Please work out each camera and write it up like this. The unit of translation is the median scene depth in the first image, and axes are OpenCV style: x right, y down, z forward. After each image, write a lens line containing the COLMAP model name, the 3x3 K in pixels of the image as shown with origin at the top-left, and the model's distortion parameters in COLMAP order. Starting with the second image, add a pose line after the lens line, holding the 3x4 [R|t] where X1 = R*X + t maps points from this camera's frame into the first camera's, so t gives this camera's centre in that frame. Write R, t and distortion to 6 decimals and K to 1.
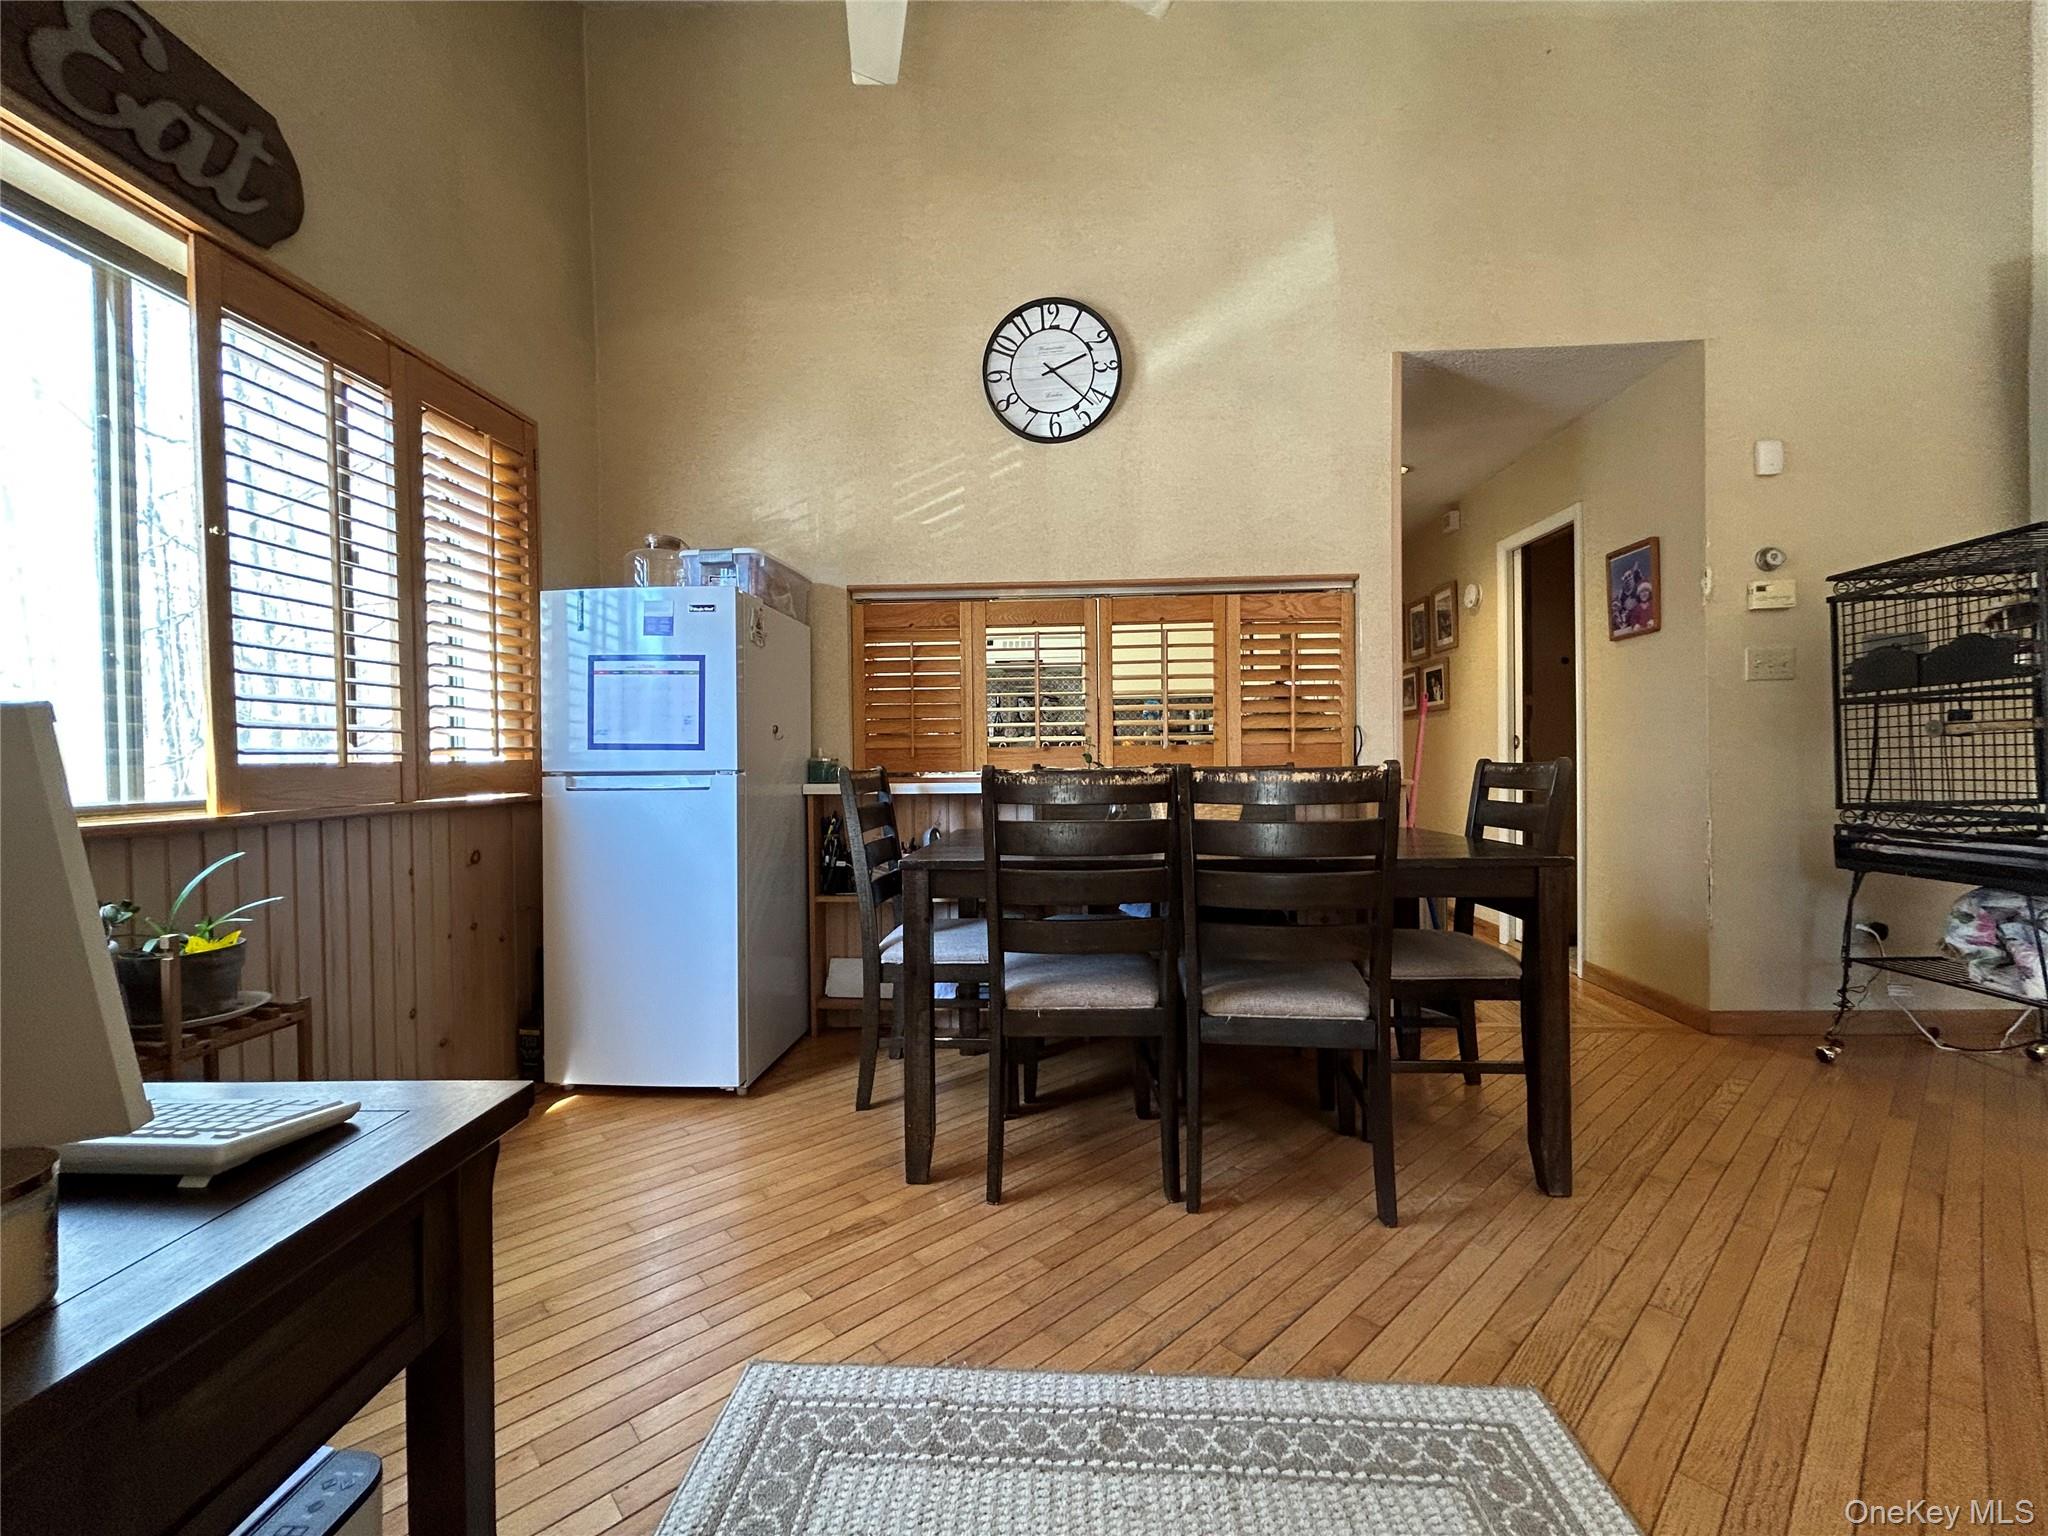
lens RADIAL K [[830.5, 0, 1025.1], [0, 830.5, 766.9], [0, 0, 1]] dist [-0.004968, 0.001937]
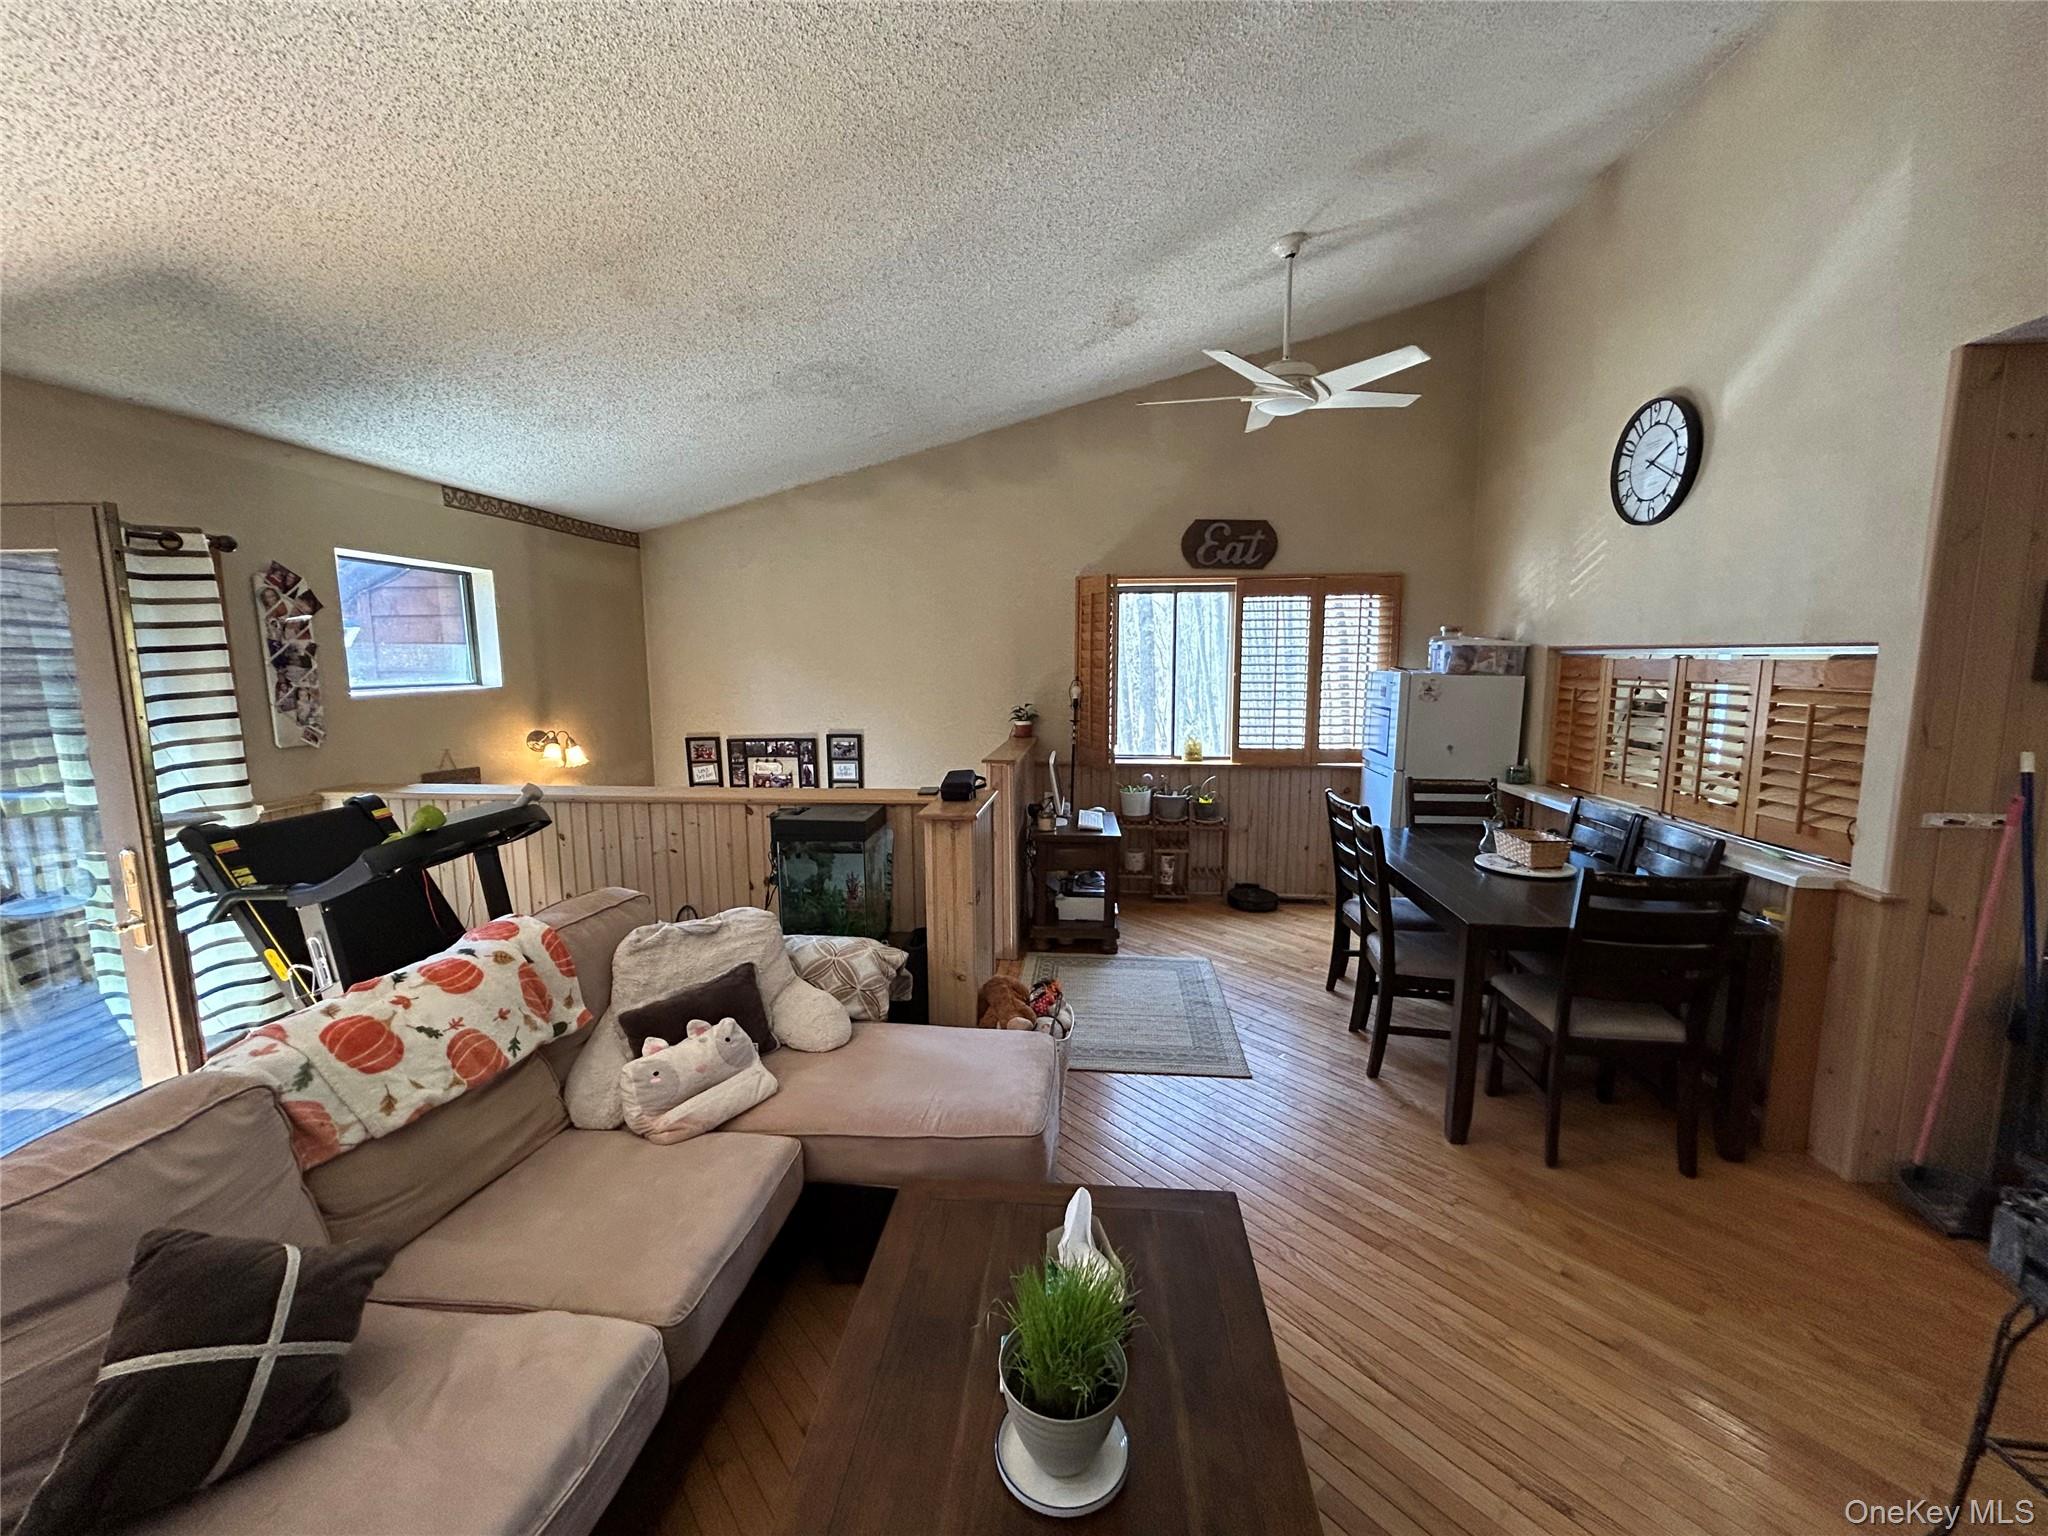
lens RADIAL K [[830.5, 0, 1024.7], [0, 830.5, 766.1], [0, 0, 1]] dist [-0.004968, 0.001937]
pose [[-0.033211, 0.143269, -0.989126, 1.289079], [-0.009381, 0.989584, 0.143651, -0.222265], [0.999404, 0.014049, -0.031521, 0.173601]]
